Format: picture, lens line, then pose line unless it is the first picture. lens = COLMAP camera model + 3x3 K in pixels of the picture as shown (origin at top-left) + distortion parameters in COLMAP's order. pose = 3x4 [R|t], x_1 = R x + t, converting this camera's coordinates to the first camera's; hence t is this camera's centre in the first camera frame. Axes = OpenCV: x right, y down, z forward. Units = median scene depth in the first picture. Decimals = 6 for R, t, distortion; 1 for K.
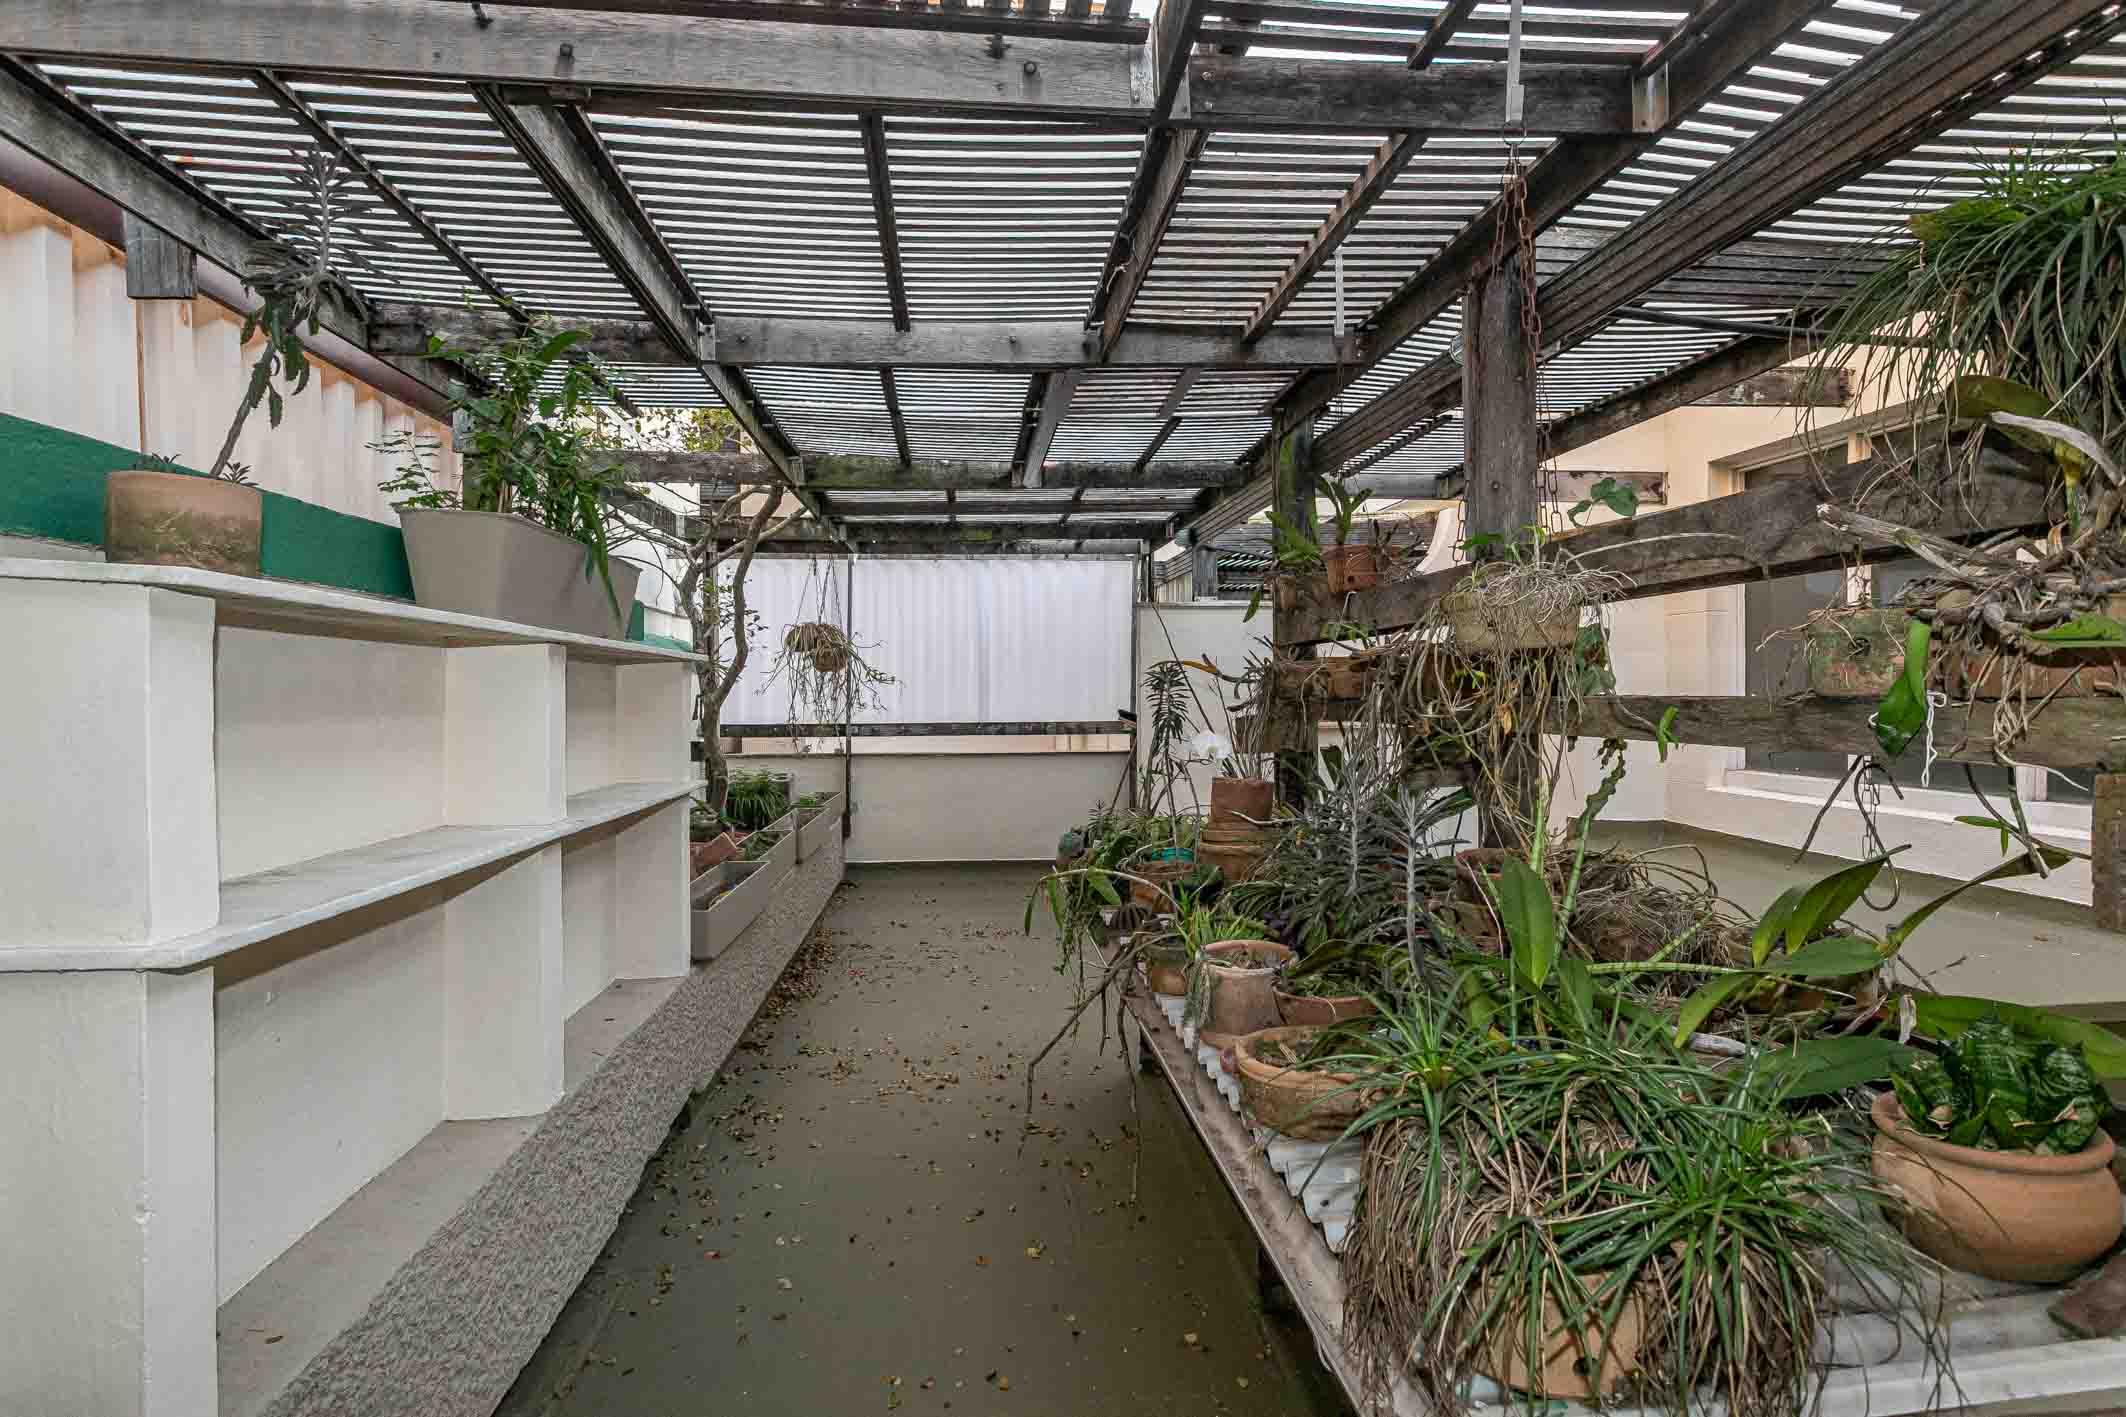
lens RADIAL K [[1152.3, 0, 1063.7], [0, 1152.3, 707.5], [0, 0, 1]] dist [-0.001224, -0.000107]
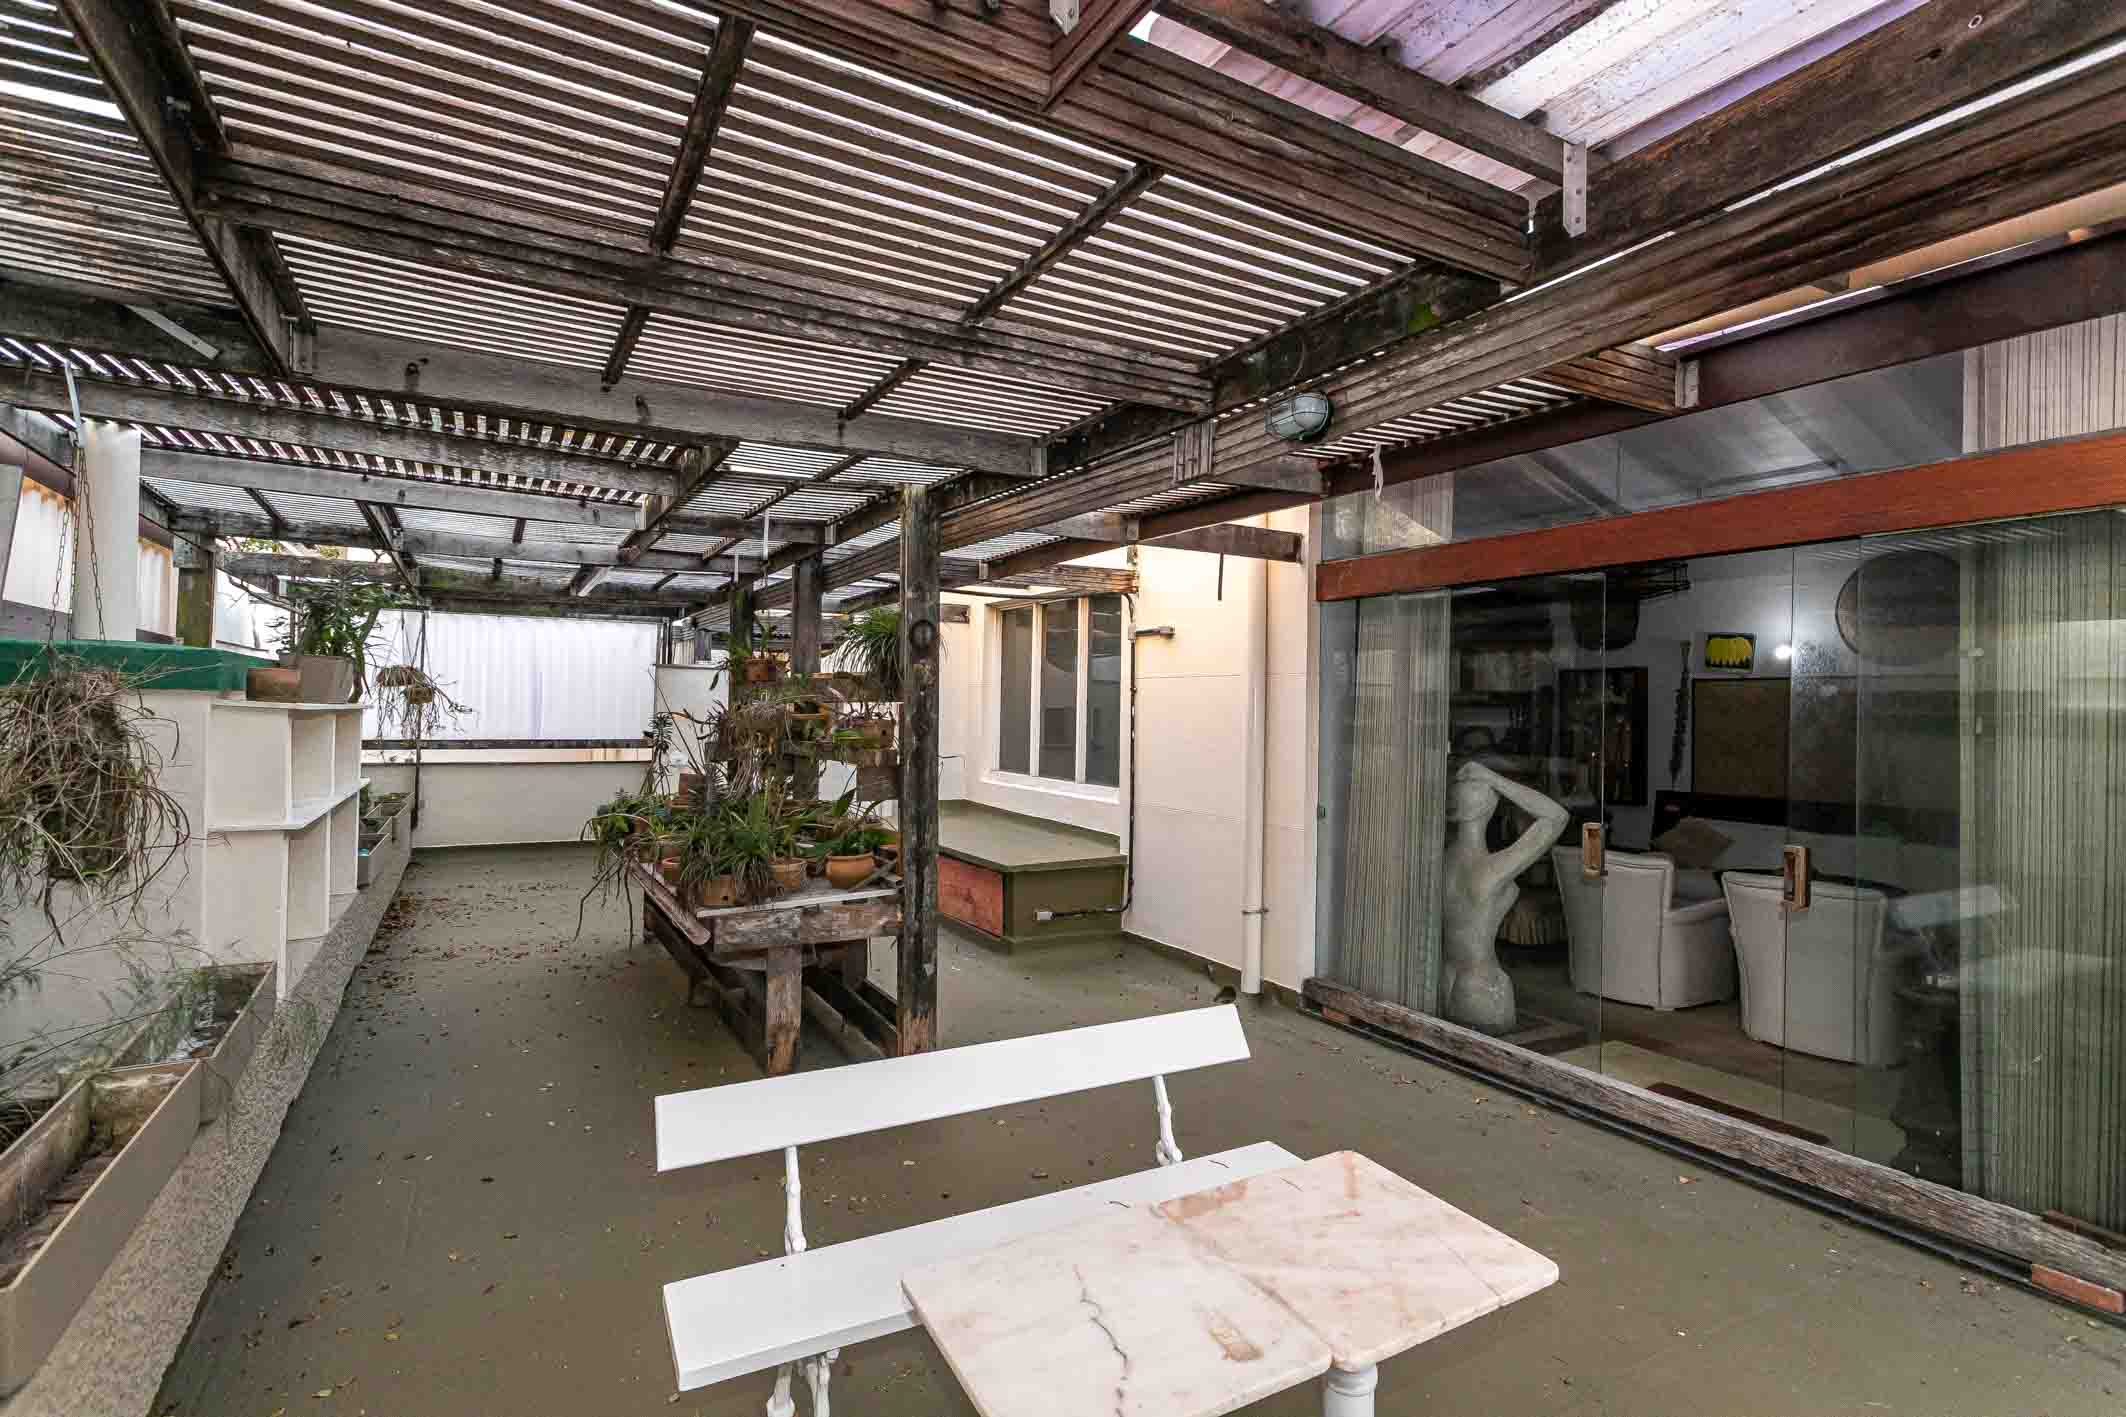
lens RADIAL K [[1042.8, 0, 1051.8], [0, 1042.8, 703.0], [0, 0, 1]] dist [0.003352, 0.004250]
pose [[0.917119, 0.020793, 0.398070, -0.004407], [-0.014046, 0.999704, -0.019857, -0.019877], [-0.398365, 0.012620, 0.917140, -0.526494]]
